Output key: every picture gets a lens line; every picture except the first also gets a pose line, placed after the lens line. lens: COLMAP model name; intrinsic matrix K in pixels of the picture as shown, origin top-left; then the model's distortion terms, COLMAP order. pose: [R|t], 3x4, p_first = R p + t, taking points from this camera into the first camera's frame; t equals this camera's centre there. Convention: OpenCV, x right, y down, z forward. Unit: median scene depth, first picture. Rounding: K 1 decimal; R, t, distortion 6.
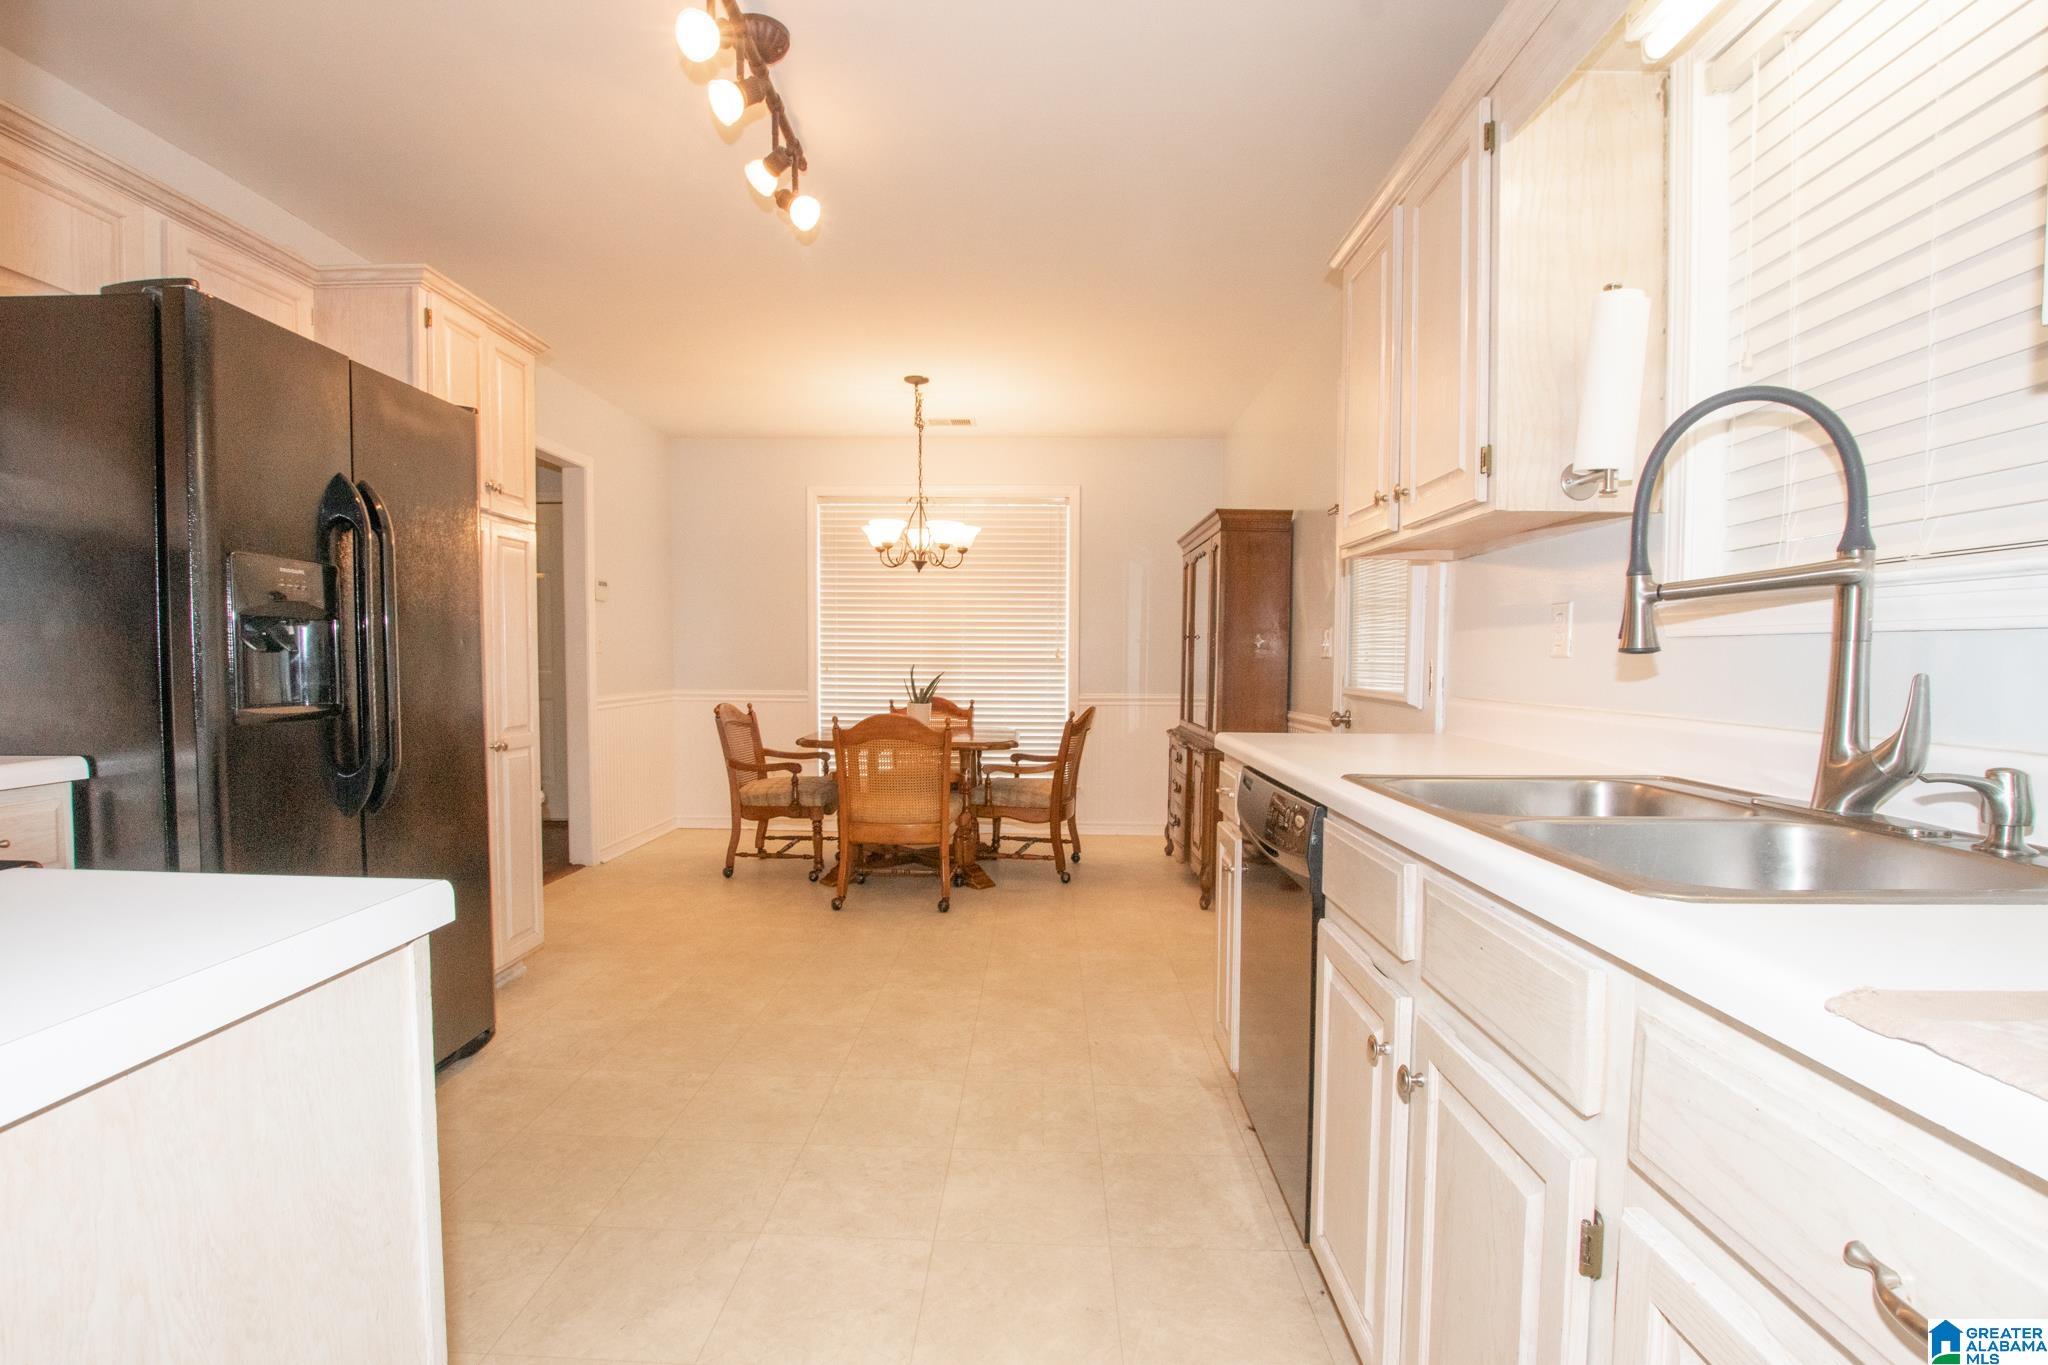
lens RADIAL K [[954.3, 0, 1026.6], [0, 954.3, 692.0], [0, 0, 1]] dist [-0.030490, 0.004682]
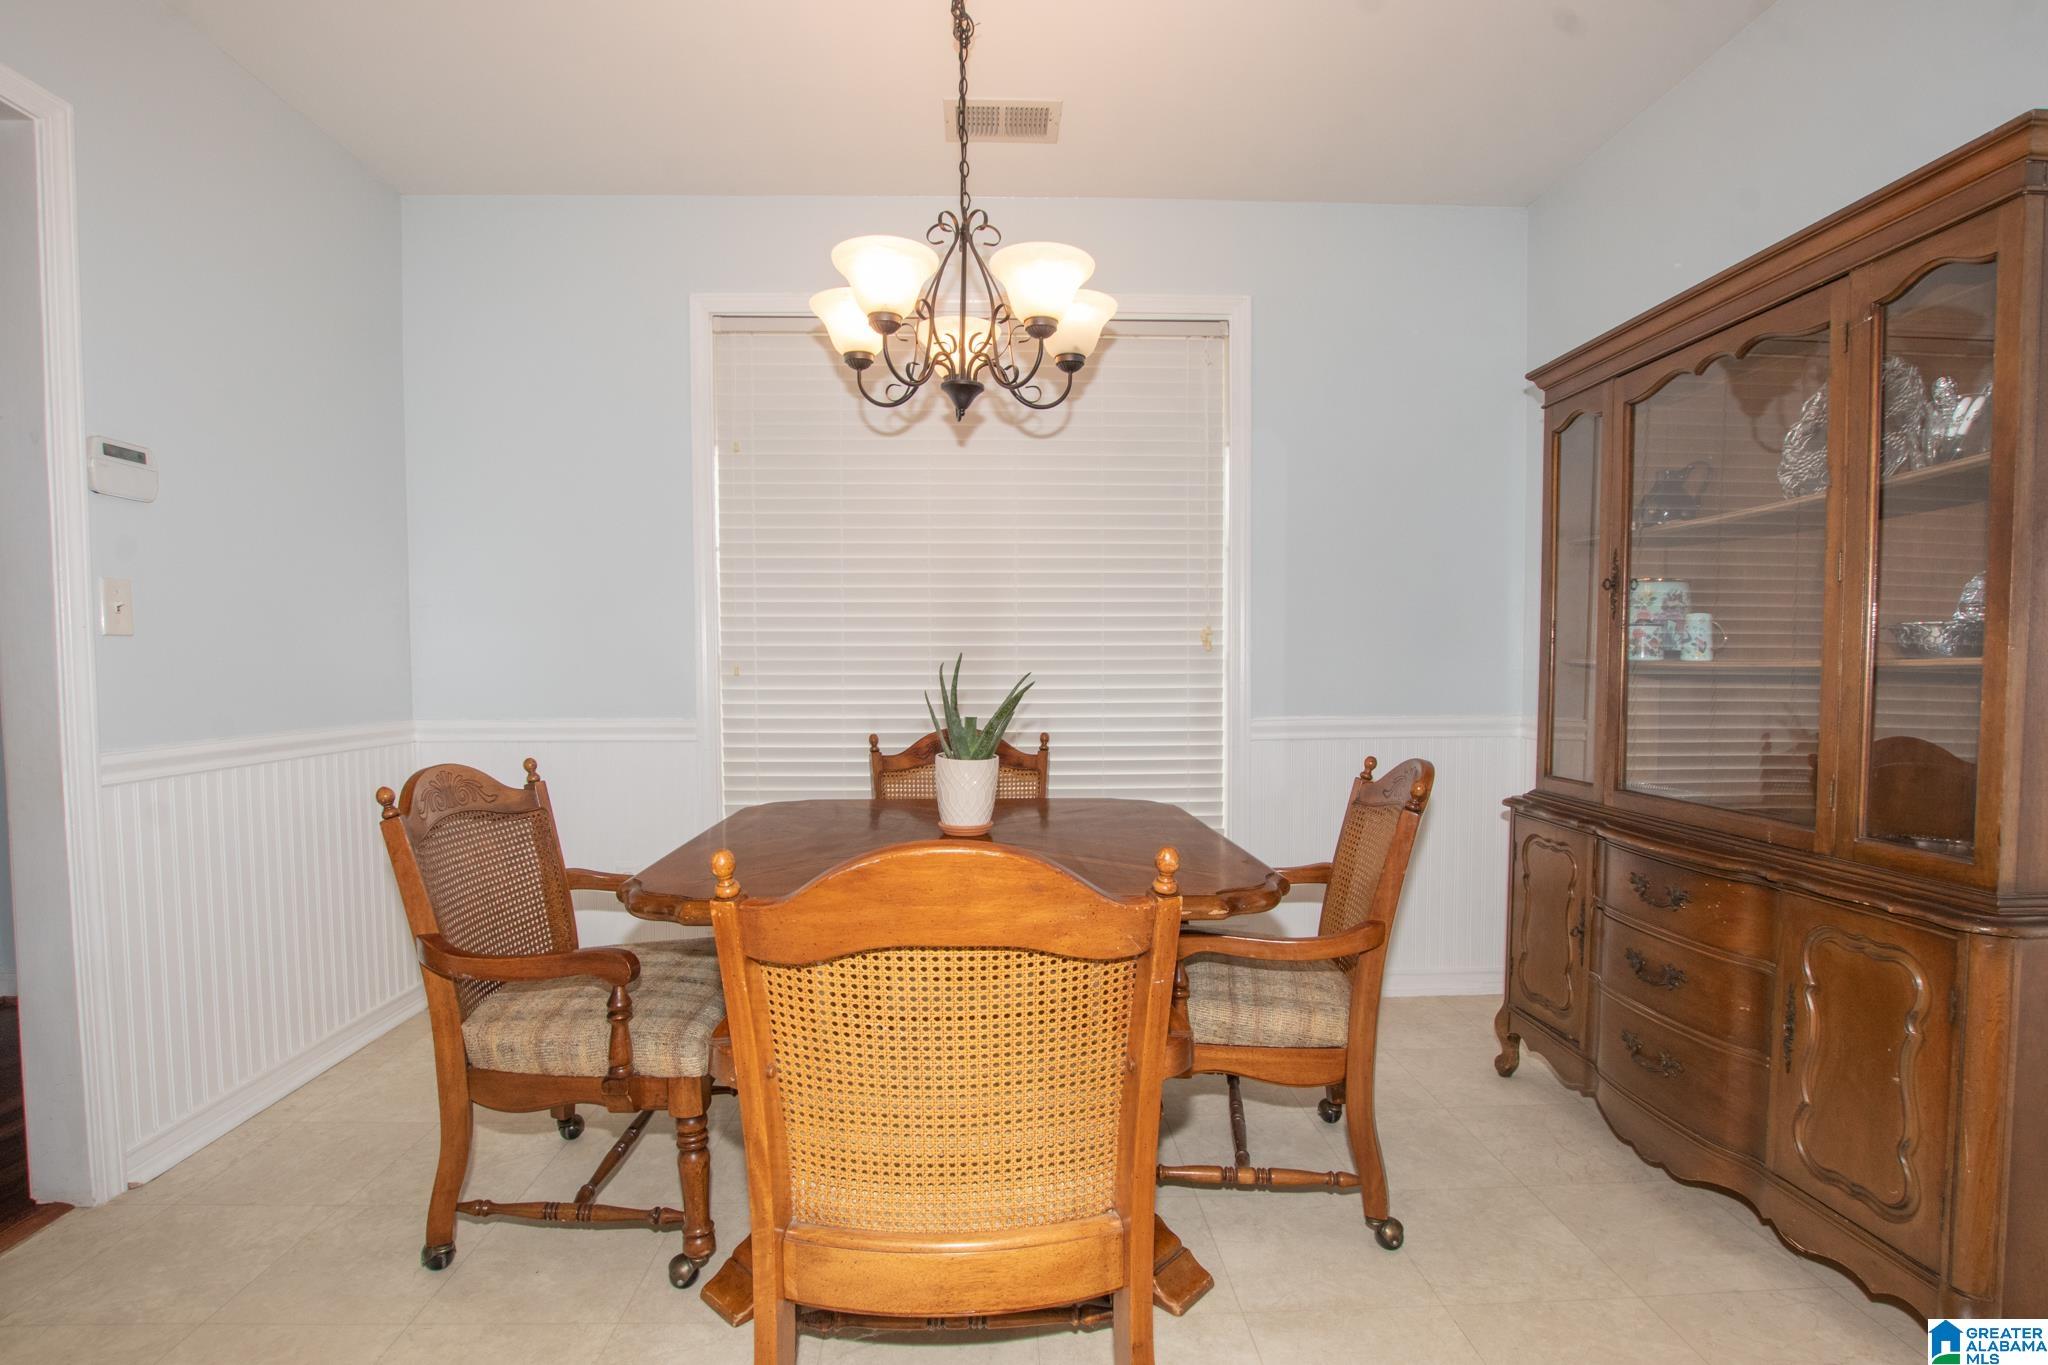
lens RADIAL K [[954.3, 0, 1032.3], [0, 954.3, 694.0], [0, 0, 1]] dist [-0.030490, 0.004682]
pose [[0.997886, -0.013150, 0.063640, -0.109682], [0.013112, 0.999914, 0.001002, -0.013848], [-0.063648, -0.000166, 0.997972, 0.615063]]
